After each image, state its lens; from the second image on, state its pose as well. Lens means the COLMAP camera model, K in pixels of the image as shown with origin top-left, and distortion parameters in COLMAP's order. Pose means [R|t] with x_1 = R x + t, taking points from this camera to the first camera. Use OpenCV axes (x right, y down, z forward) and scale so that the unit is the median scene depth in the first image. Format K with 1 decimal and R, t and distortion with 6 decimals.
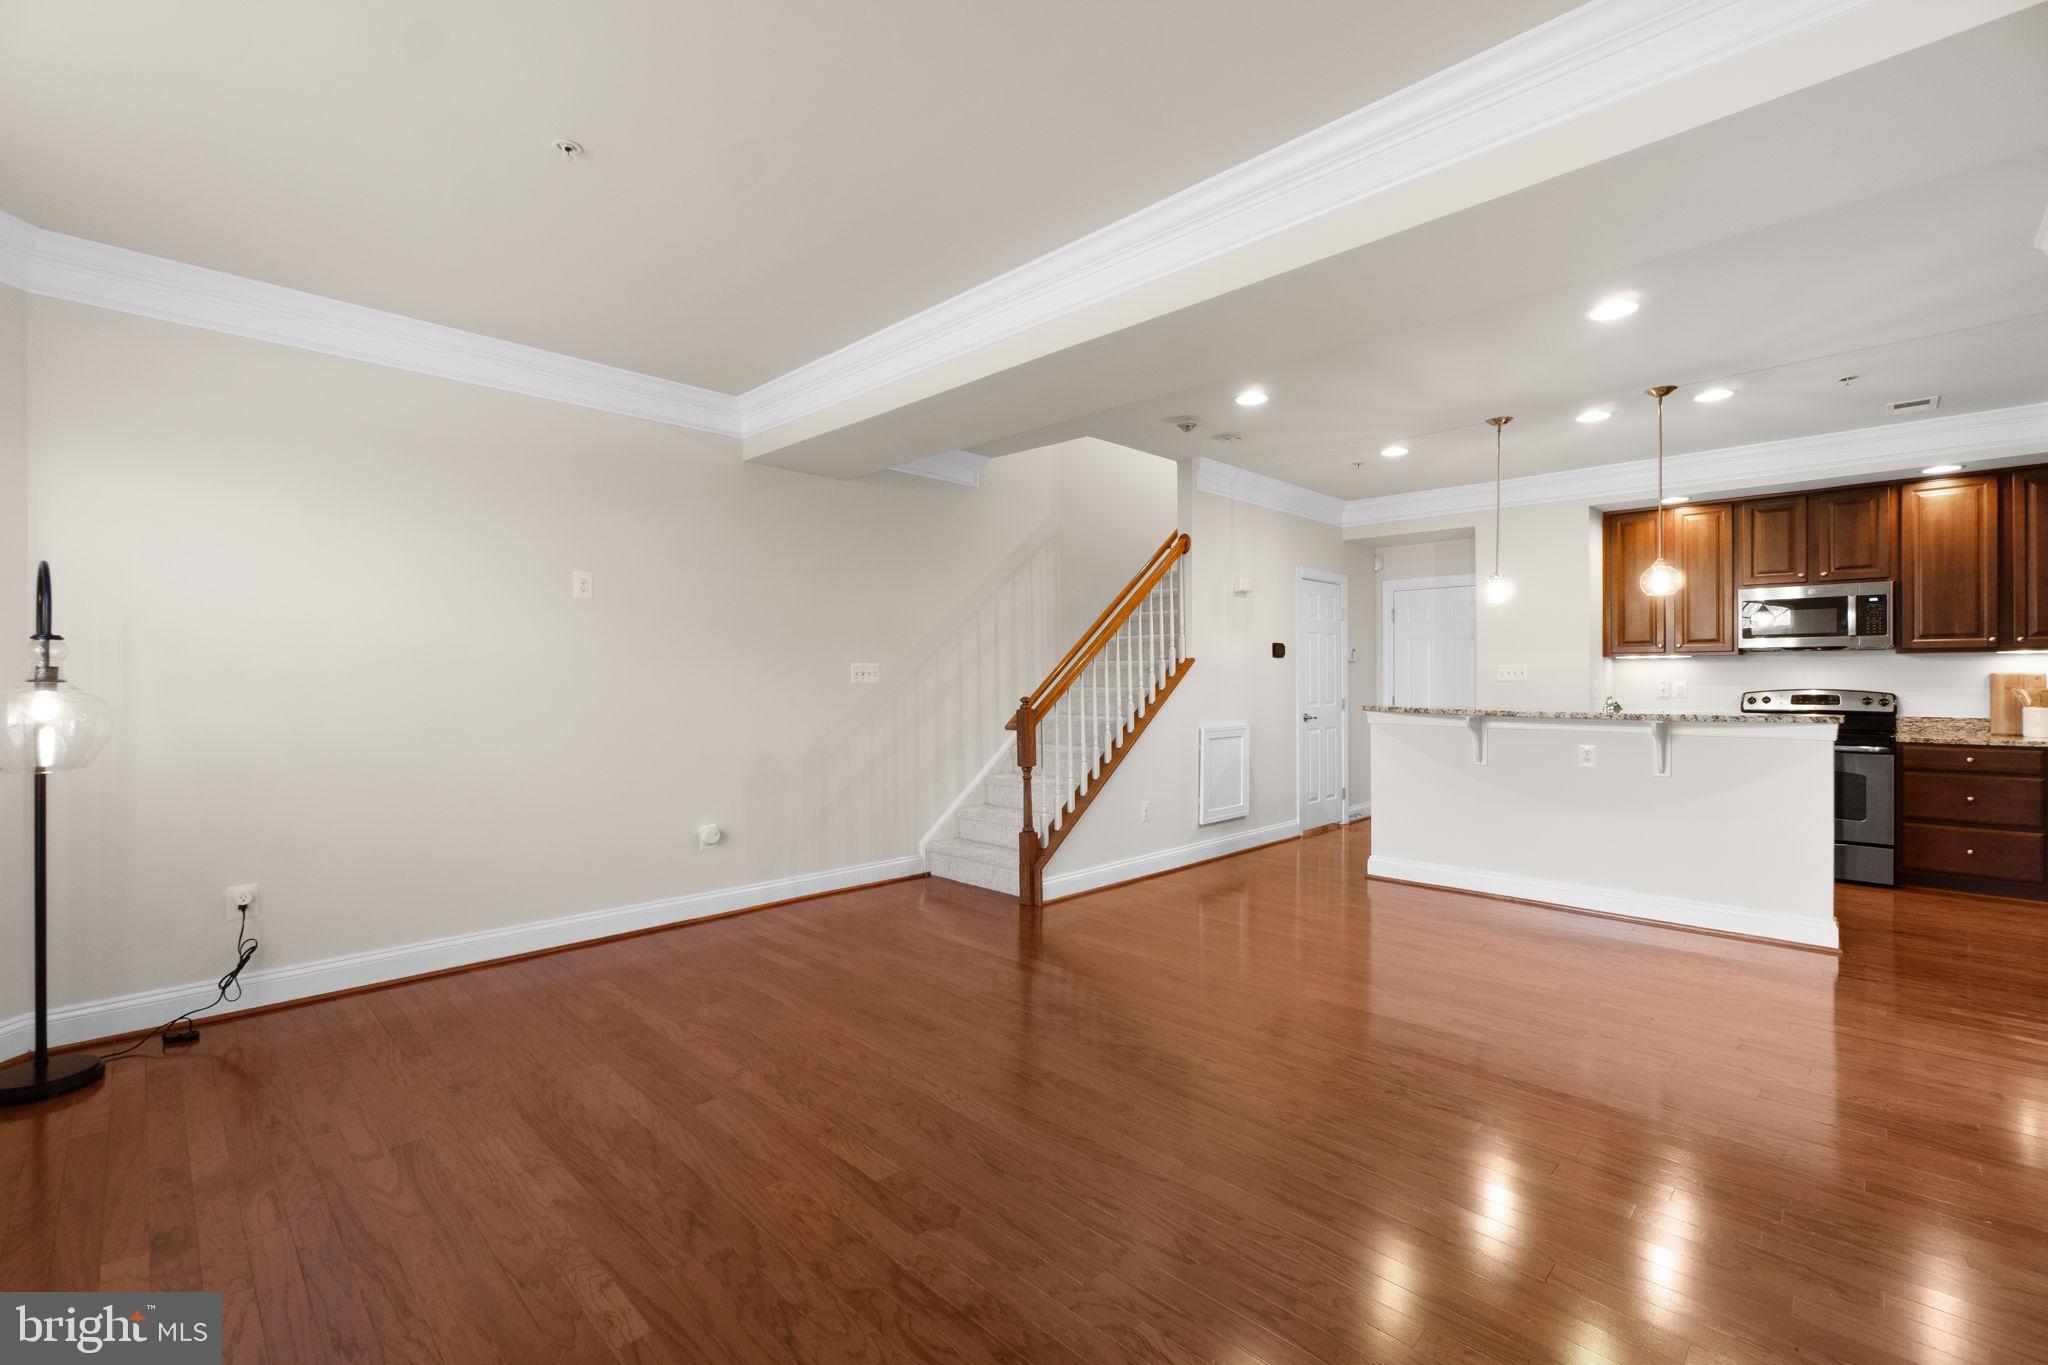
lens RADIAL K [[883.1, 0, 1017.3], [0, 883.1, 682.6], [0, 0, 1]] dist [-0.003381, 0.000485]
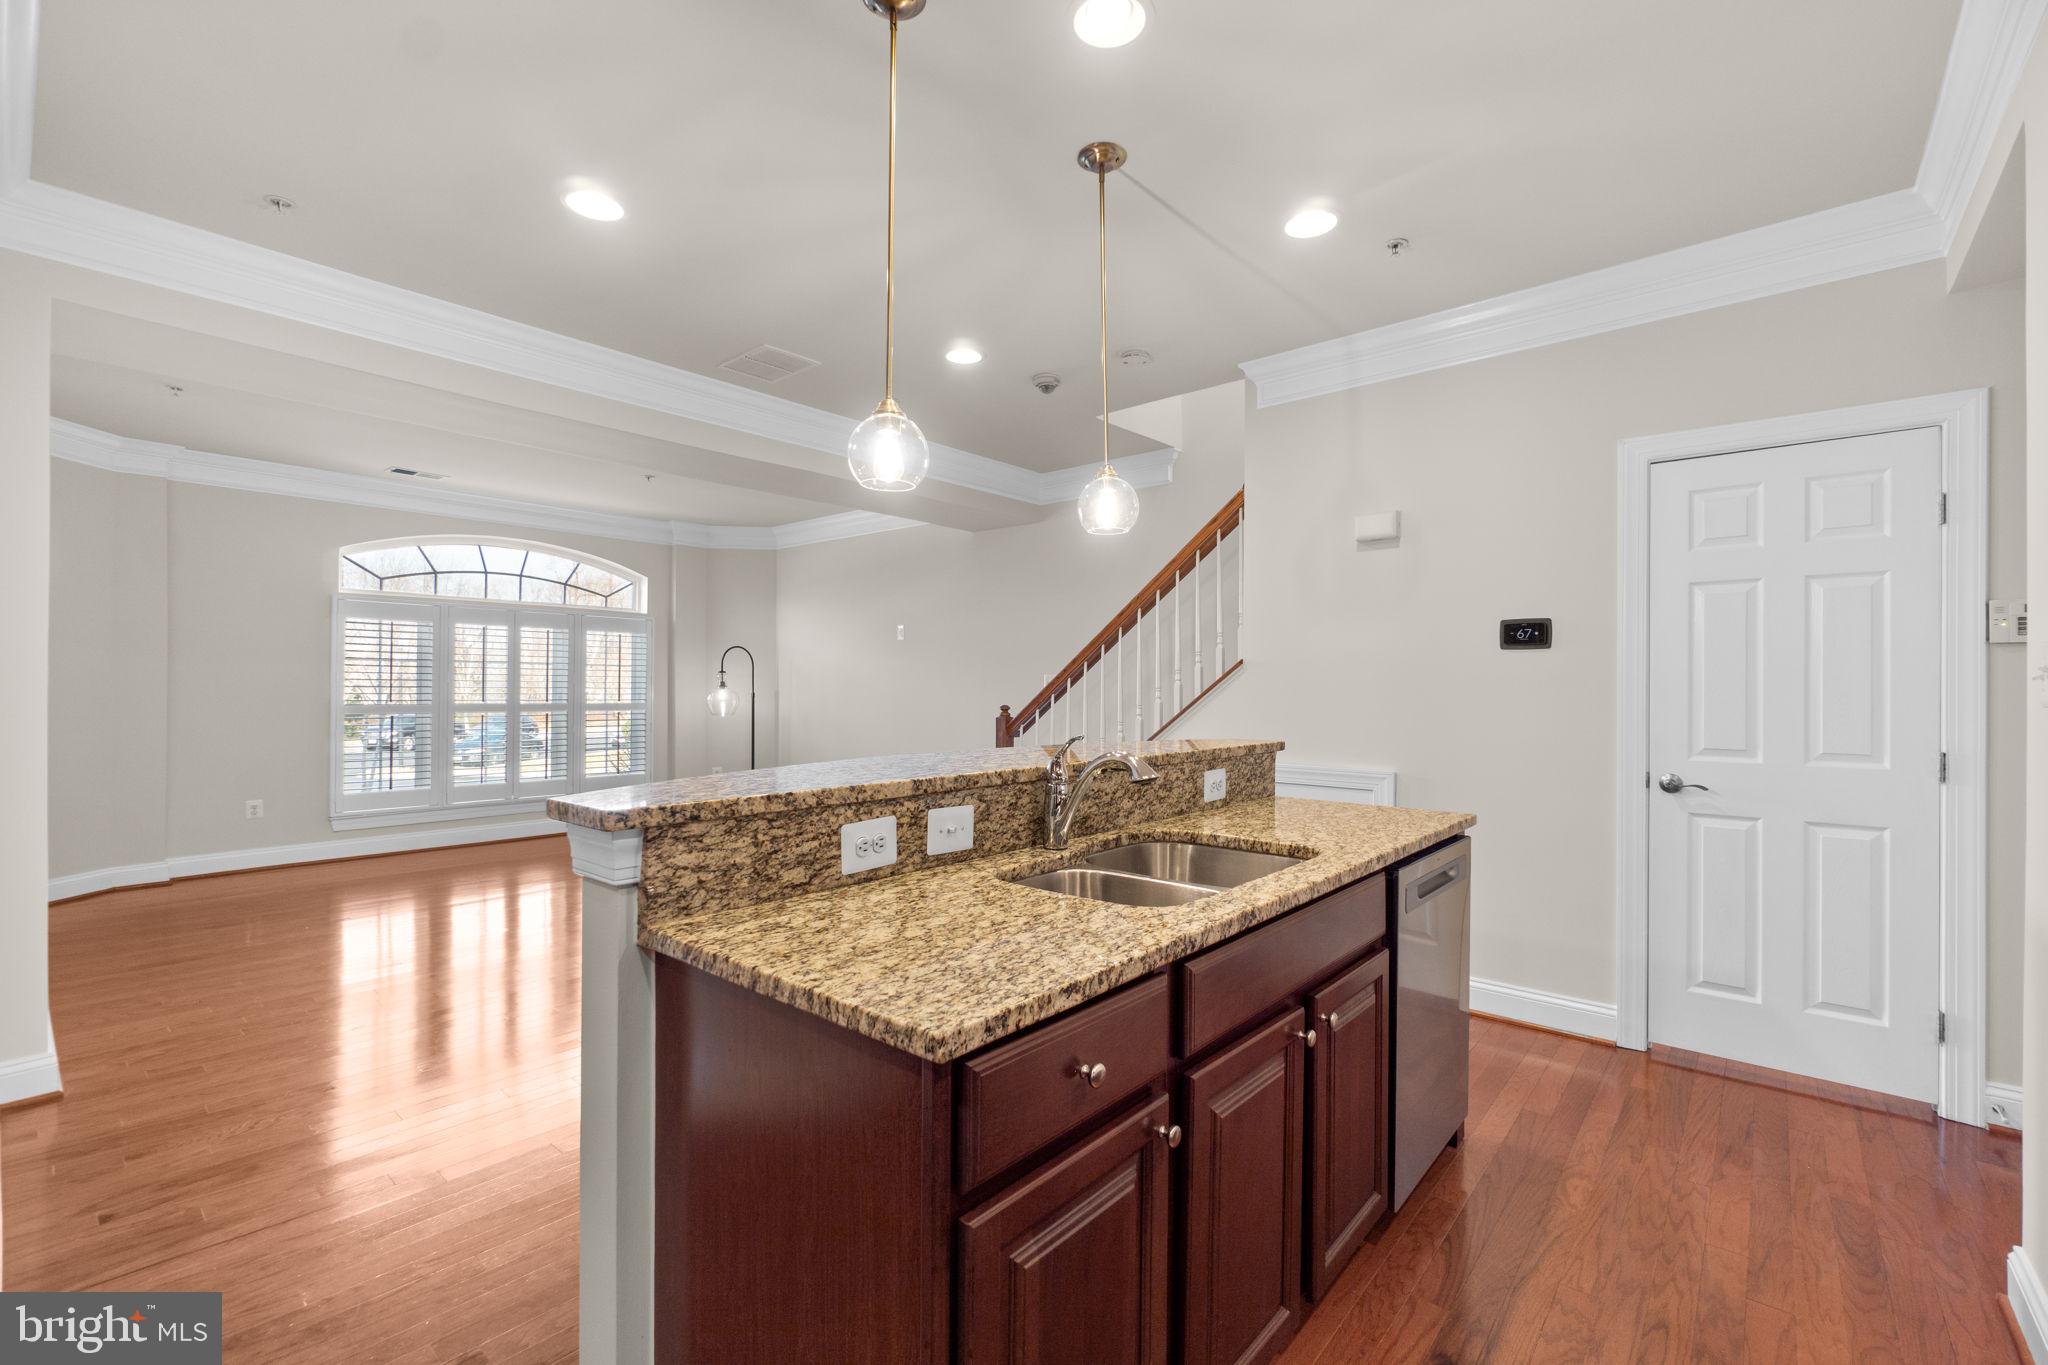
lens RADIAL K [[883.1, 0, 1007.2], [0, 883.1, 691.4], [0, 0, 1]] dist [-0.003381, 0.000485]
pose [[0.062345, 0.005313, -0.998041, 0.948881], [-0.011232, 0.999926, 0.004622, -0.004459], [0.997991, 0.010922, 0.062400, 0.849376]]
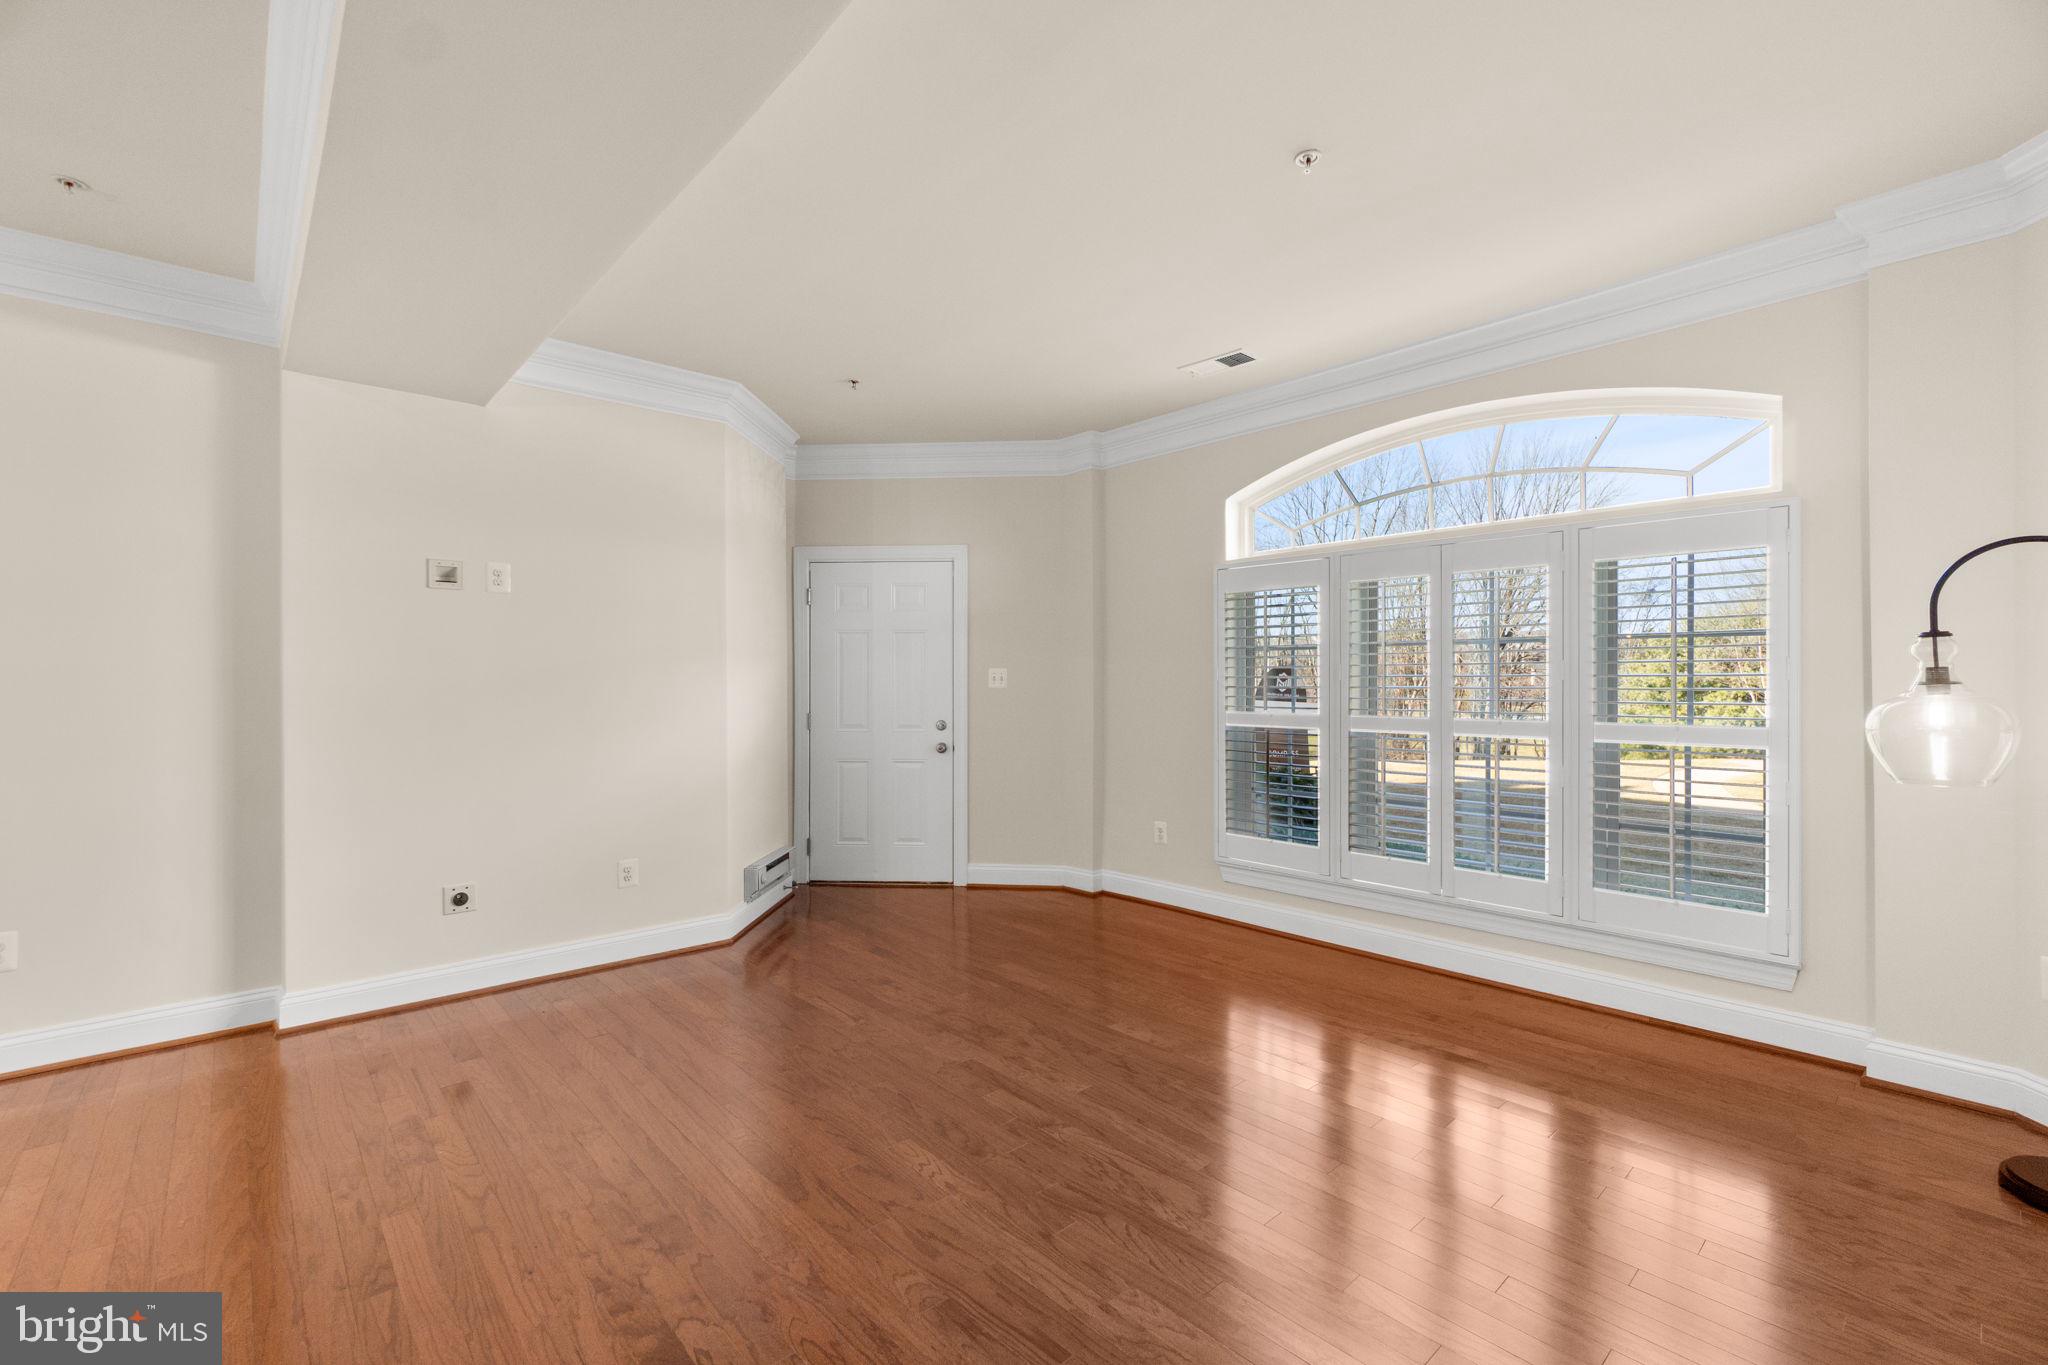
lens RADIAL K [[883.1, 0, 1024.6], [0, 883.1, 683.6], [0, 0, 1]] dist [-0.003381, 0.000485]
pose [[-0.998838, 0.004981, 0.047928, -0.104640], [0.005312, 0.999963, 0.006791, -0.005861], [-0.047892, 0.007038, -0.998828, 0.917794]]
